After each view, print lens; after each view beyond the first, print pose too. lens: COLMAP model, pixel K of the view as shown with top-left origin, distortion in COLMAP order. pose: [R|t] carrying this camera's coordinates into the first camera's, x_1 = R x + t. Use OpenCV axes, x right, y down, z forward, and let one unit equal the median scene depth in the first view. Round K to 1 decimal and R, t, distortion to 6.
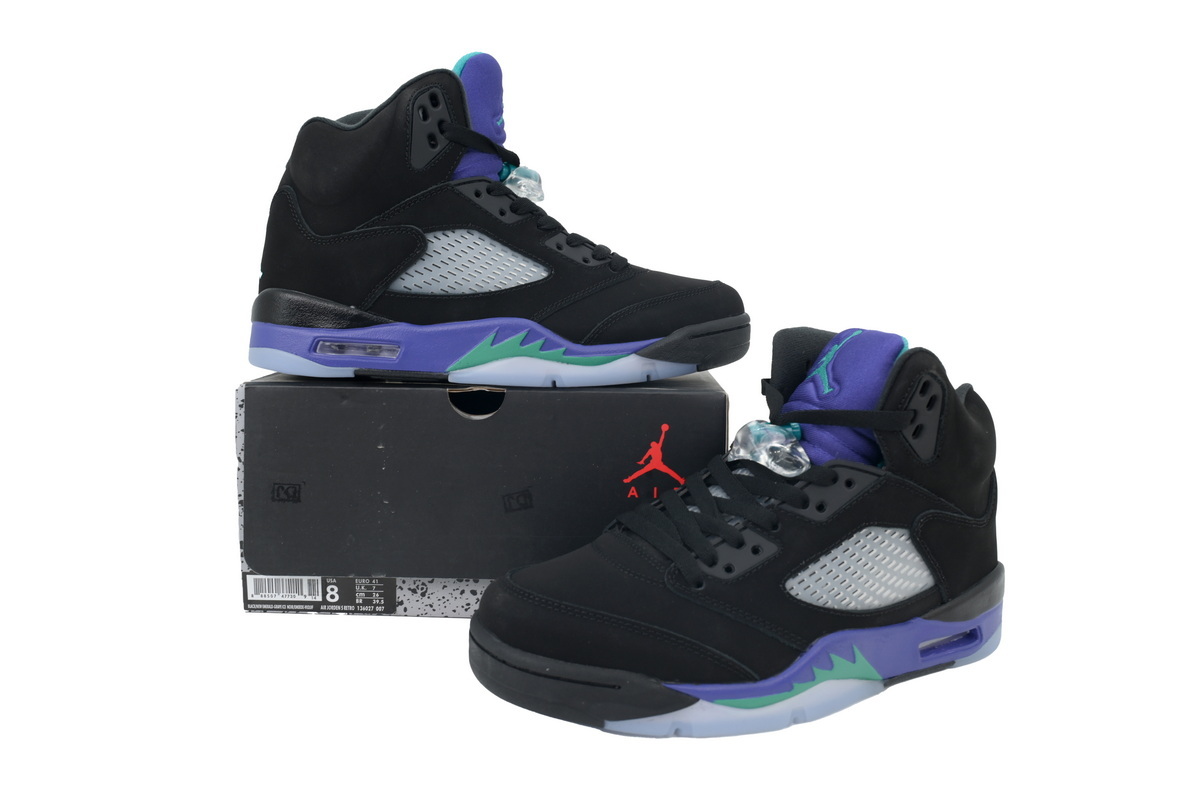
lens RADIAL K [[923.2, 0, 602.5], [0, 923.2, 397.7], [0, 0, 1]] dist [-0.026075, -0.000141]
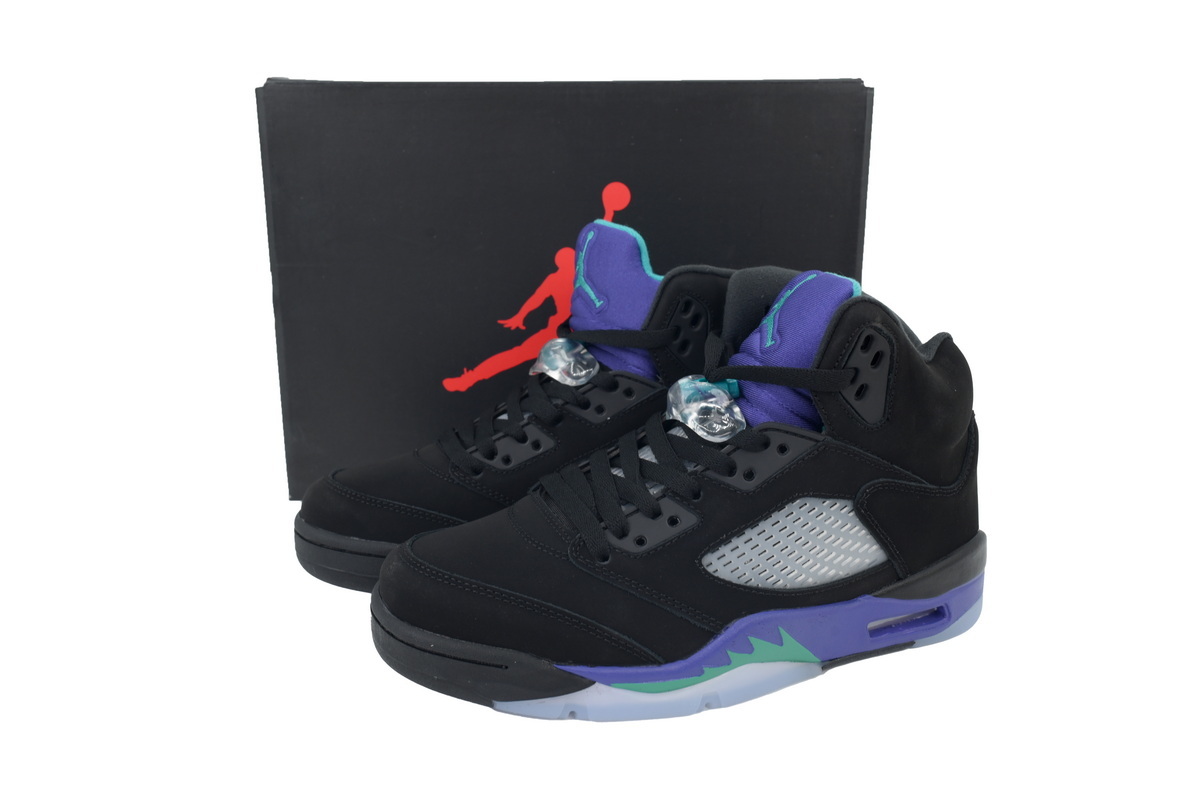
lens RADIAL K [[923.2, 0, 599.0], [0, 923.2, 401.3], [0, 0, 1]] dist [-0.026075, -0.000141]
pose [[0.993671, 0.007423, -0.112084, 0.192113], [0.002628, 0.996005, 0.089264, -0.034002], [0.112299, -0.088994, 0.989681, 0.096784]]
